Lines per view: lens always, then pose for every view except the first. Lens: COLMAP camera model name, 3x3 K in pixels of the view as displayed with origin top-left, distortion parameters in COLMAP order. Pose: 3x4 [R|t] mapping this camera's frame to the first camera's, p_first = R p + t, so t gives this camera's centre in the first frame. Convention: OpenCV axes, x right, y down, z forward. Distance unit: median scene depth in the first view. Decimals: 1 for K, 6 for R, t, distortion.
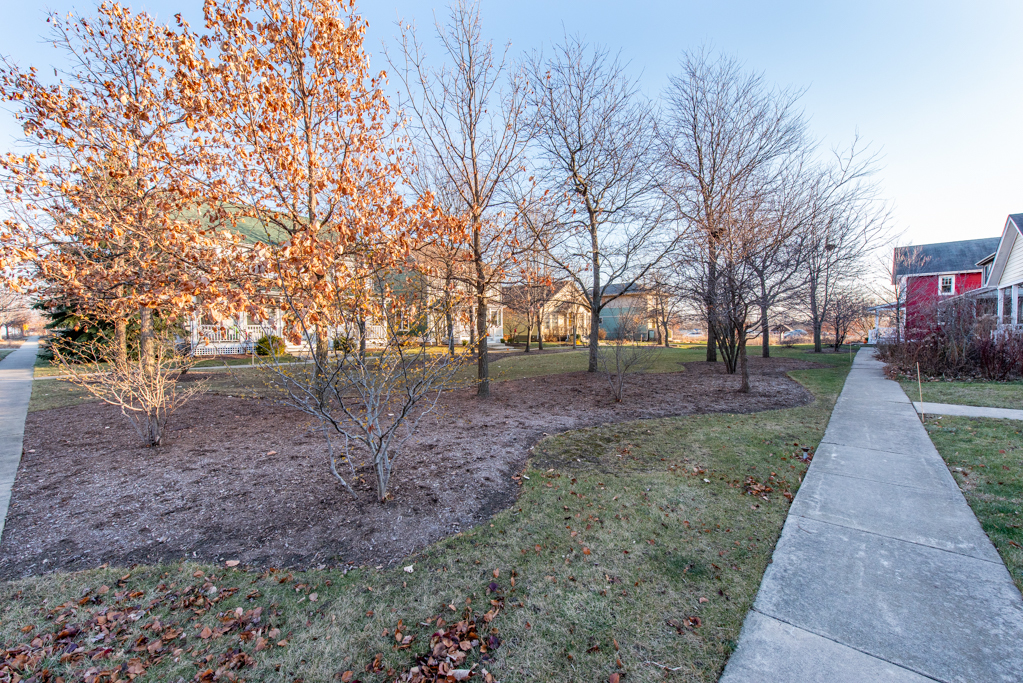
lens RADIAL K [[395.8, 0, 549.8], [0, 395.8, 336.9], [0, 0, 1]] dist [0.014123, -0.001545]
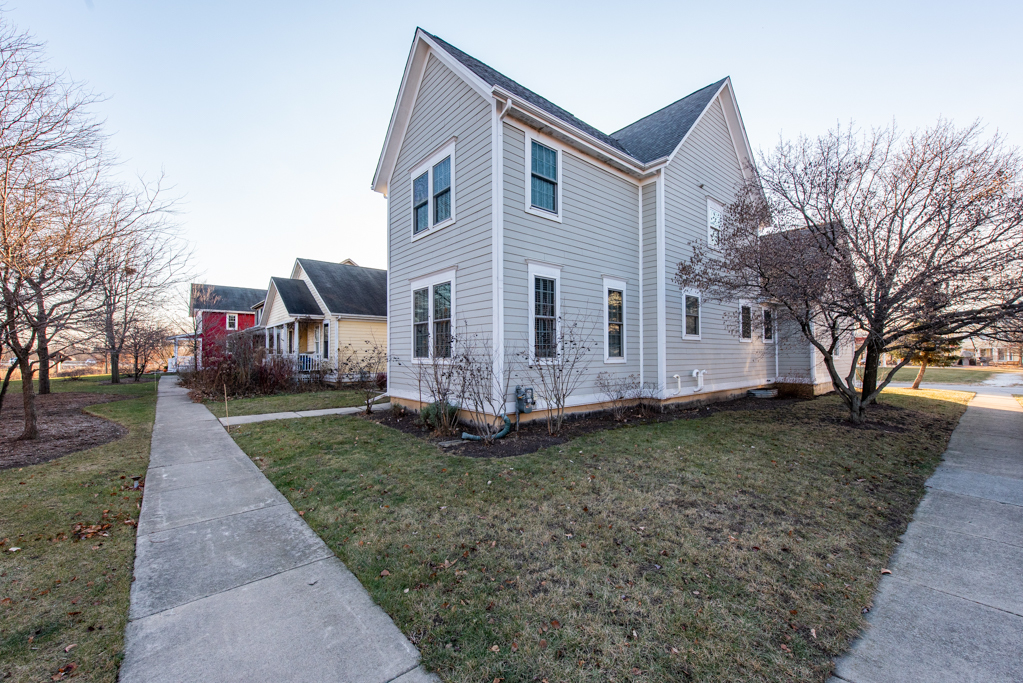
lens RADIAL K [[395.8, 0, 512.7], [0, 395.8, 348.1], [0, 0, 1]] dist [0.014123, -0.001545]
pose [[0.158430, 0.021976, 0.987126, -0.143945], [0.020551, 0.999462, -0.025549, 0.000053], [-0.987156, 0.024334, 0.157893, -0.070374]]
